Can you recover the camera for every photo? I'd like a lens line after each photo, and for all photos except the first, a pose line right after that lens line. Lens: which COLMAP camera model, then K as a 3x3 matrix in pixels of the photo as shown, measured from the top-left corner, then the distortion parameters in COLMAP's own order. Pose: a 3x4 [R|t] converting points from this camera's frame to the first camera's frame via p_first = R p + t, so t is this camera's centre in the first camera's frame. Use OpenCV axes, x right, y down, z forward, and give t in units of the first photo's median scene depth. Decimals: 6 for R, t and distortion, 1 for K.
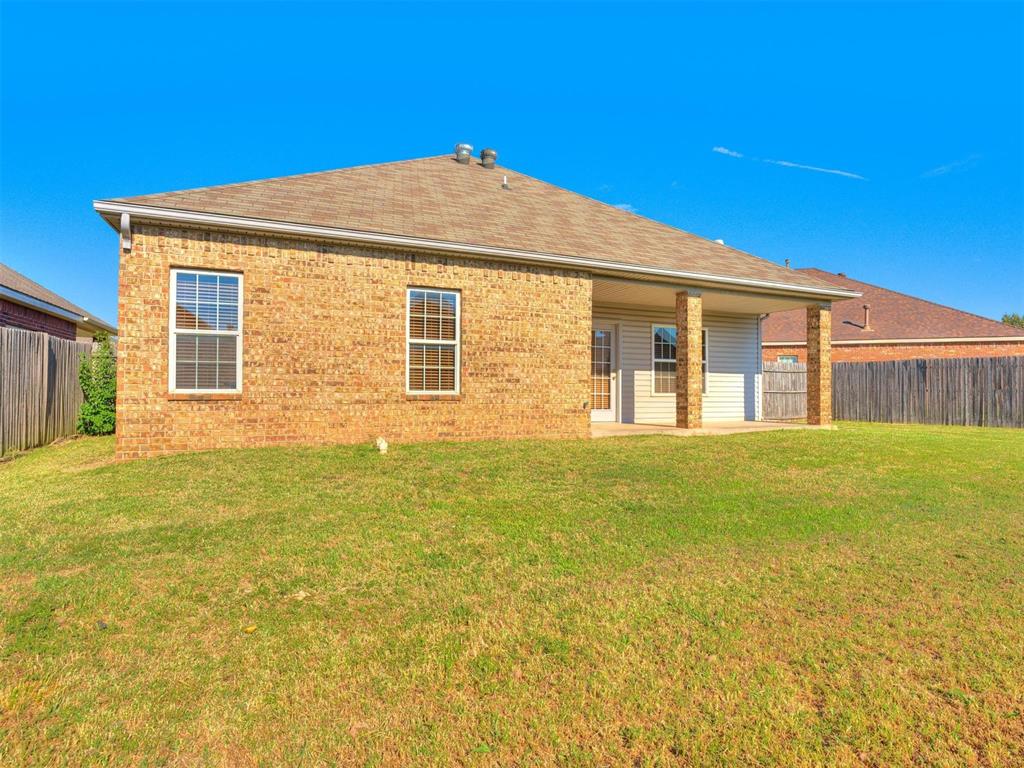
lens RADIAL K [[539.9, 0, 505.7], [0, 539.9, 383.8], [0, 0, 1]] dist [-0.005003, -0.000440]
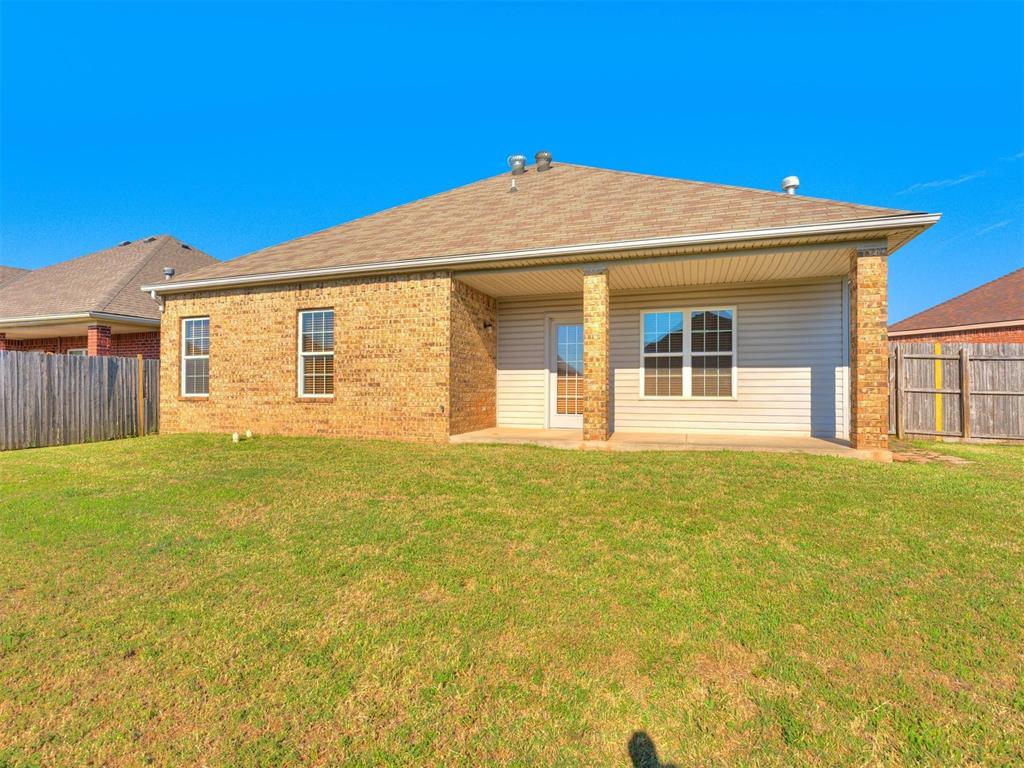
lens RADIAL K [[503.7, 0, 513.7], [0, 503.7, 388.8], [0, 0, 1]] dist [-0.012645, -0.000340]
pose [[0.743491, -0.009540, -0.668678, 0.879462], [0.012451, 0.999922, -0.000421, 0.006099], [0.668630, -0.008012, 0.743552, 0.431222]]
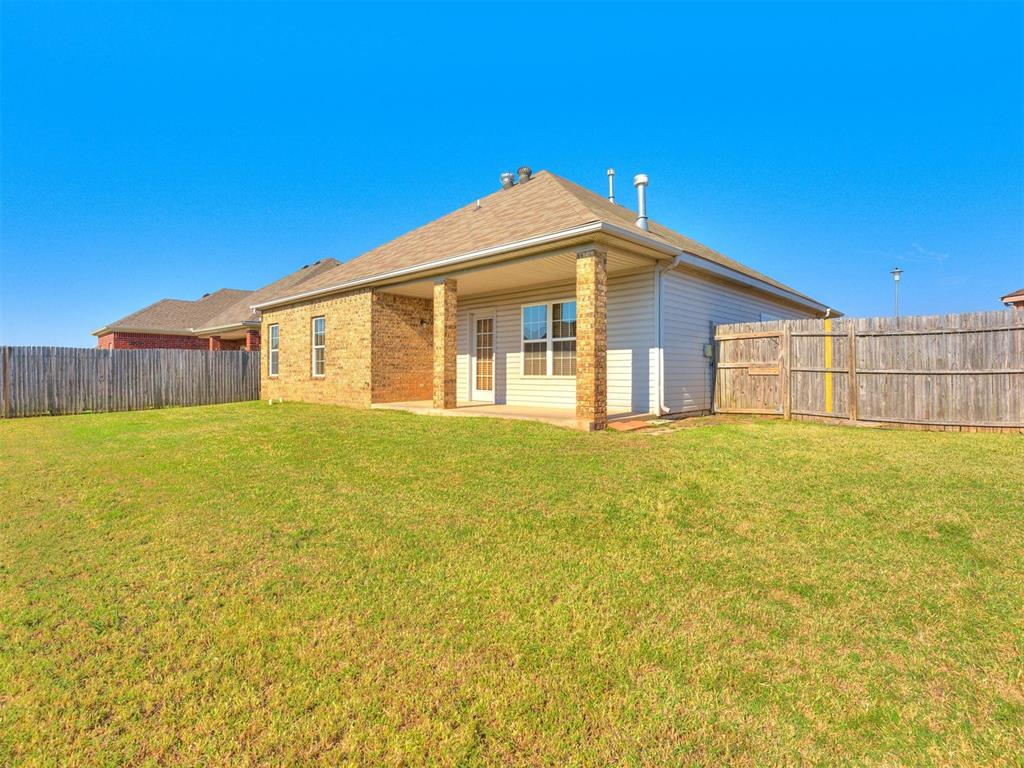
lens RADIAL K [[503.7, 0, 510.5], [0, 503.7, 368.7], [0, 0, 1]] dist [-0.012645, -0.000340]
pose [[0.403704, -0.014175, -0.914780, 1.522871], [0.017281, 0.999820, -0.007867, 0.016485], [0.914726, -0.012632, 0.403877, 0.848303]]
